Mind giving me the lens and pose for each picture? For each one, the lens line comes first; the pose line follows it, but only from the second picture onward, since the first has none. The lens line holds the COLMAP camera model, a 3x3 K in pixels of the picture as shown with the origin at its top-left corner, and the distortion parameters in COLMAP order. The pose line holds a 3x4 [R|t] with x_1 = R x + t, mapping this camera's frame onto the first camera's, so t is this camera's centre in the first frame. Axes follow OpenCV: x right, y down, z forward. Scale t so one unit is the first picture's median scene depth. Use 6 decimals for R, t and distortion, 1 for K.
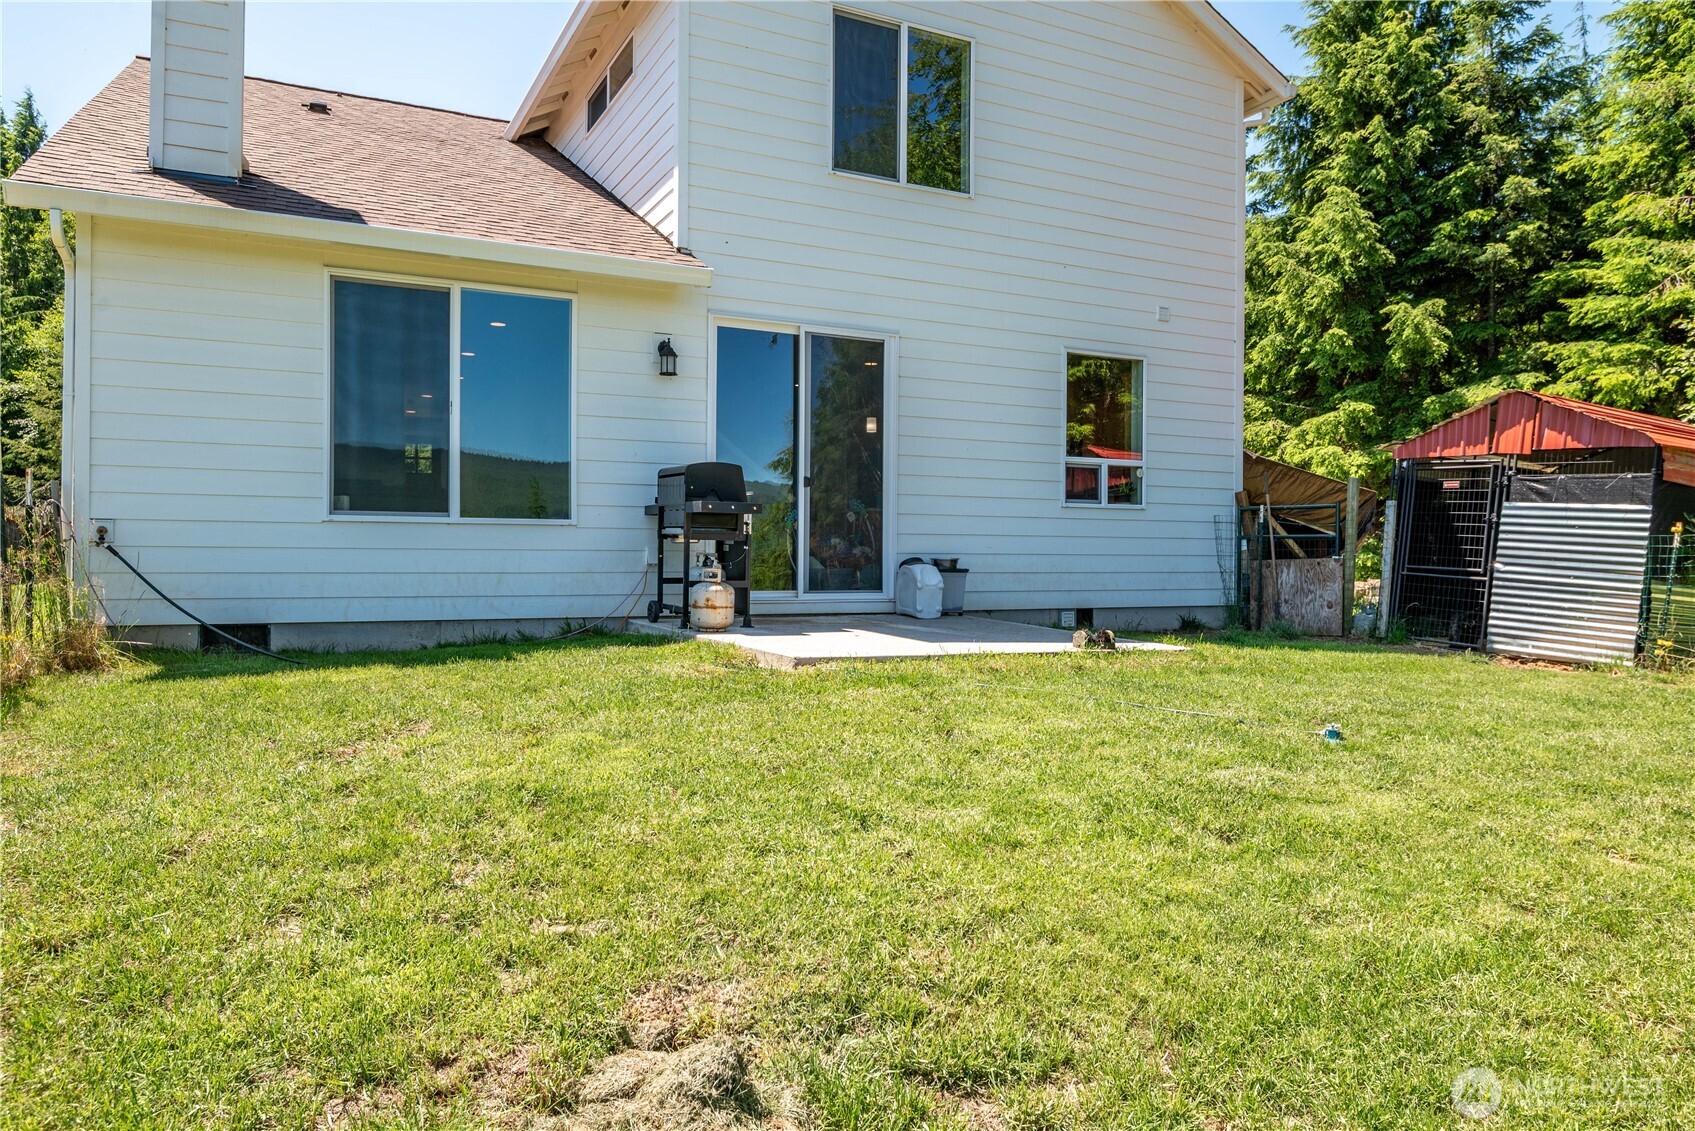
lens RADIAL K [[1096.6, 0, 850.9], [0, 1096.6, 553.6], [0, 0, 1]] dist [-0.036988, -0.004520]
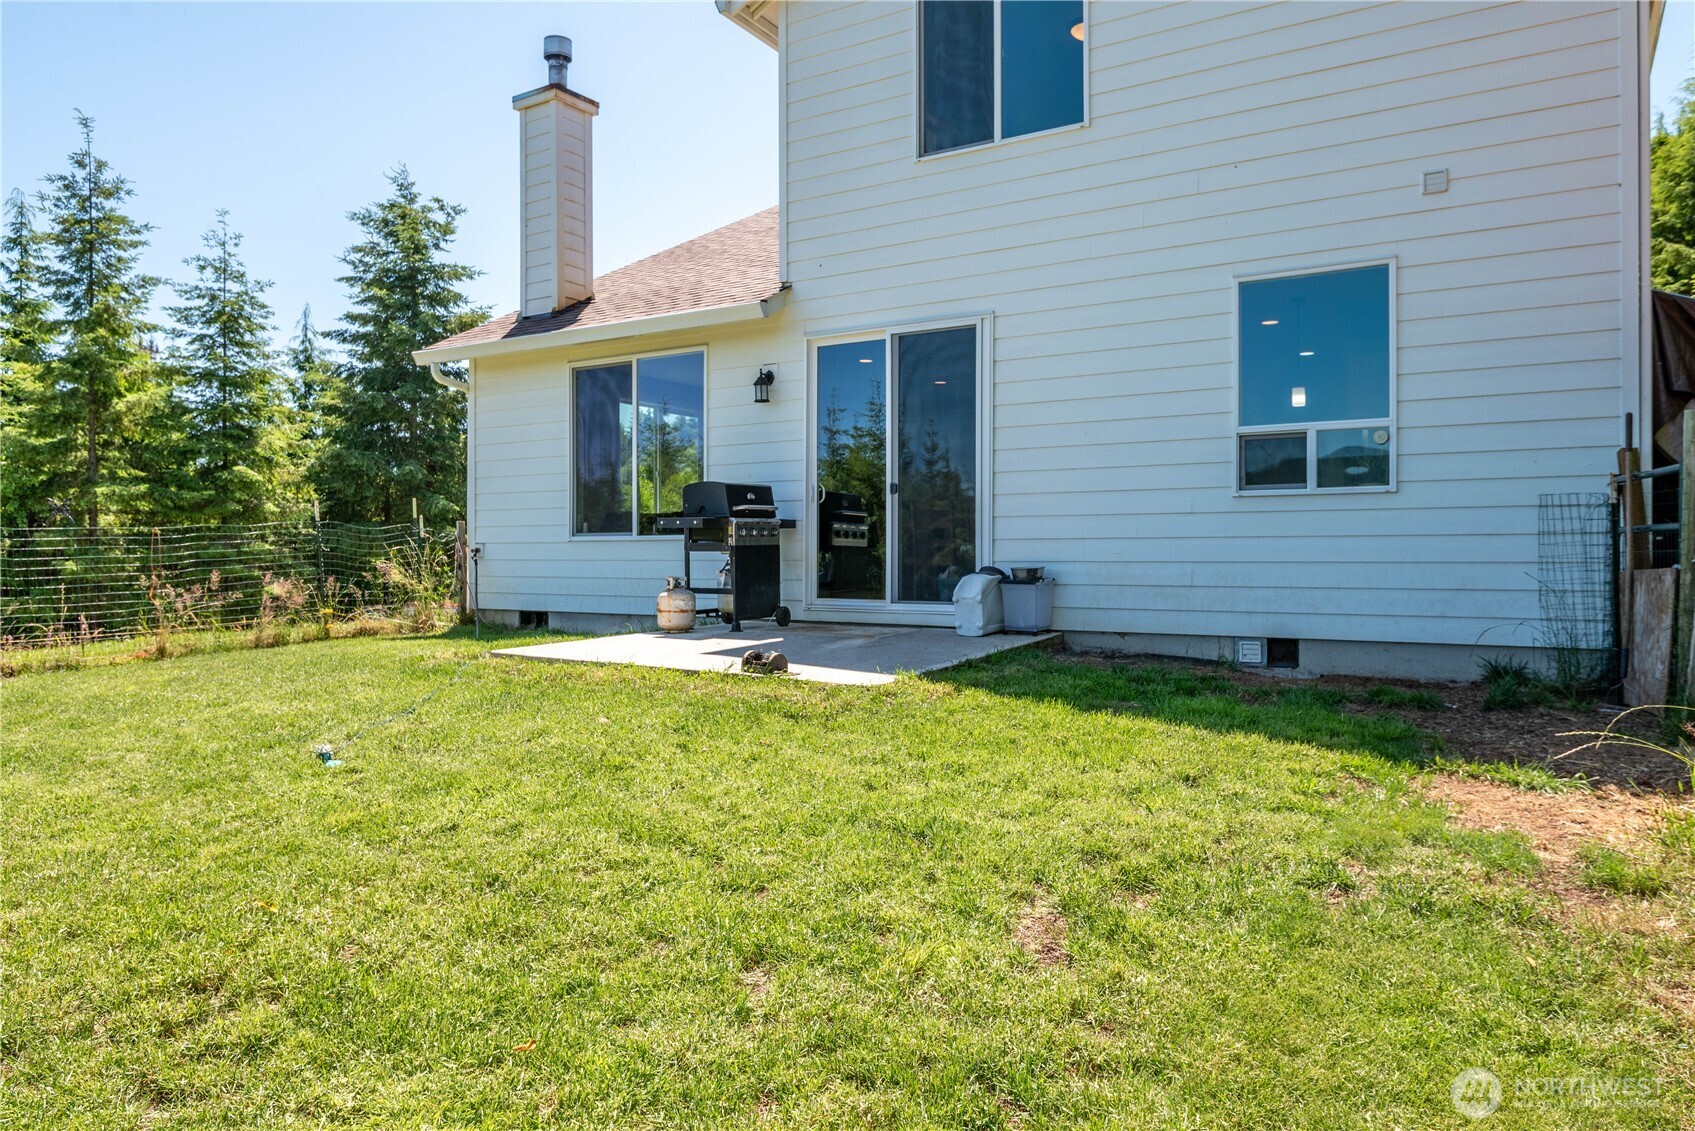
lens RADIAL K [[1096.6, 0, 850.4], [0, 1096.6, 566.0], [0, 0, 1]] dist [-0.036988, -0.004520]
pose [[0.529400, -0.005280, -0.848356, 0.728841], [-0.001344, 0.999974, -0.007062, 0.009556], [0.848371, 0.004879, 0.529379, 0.435947]]
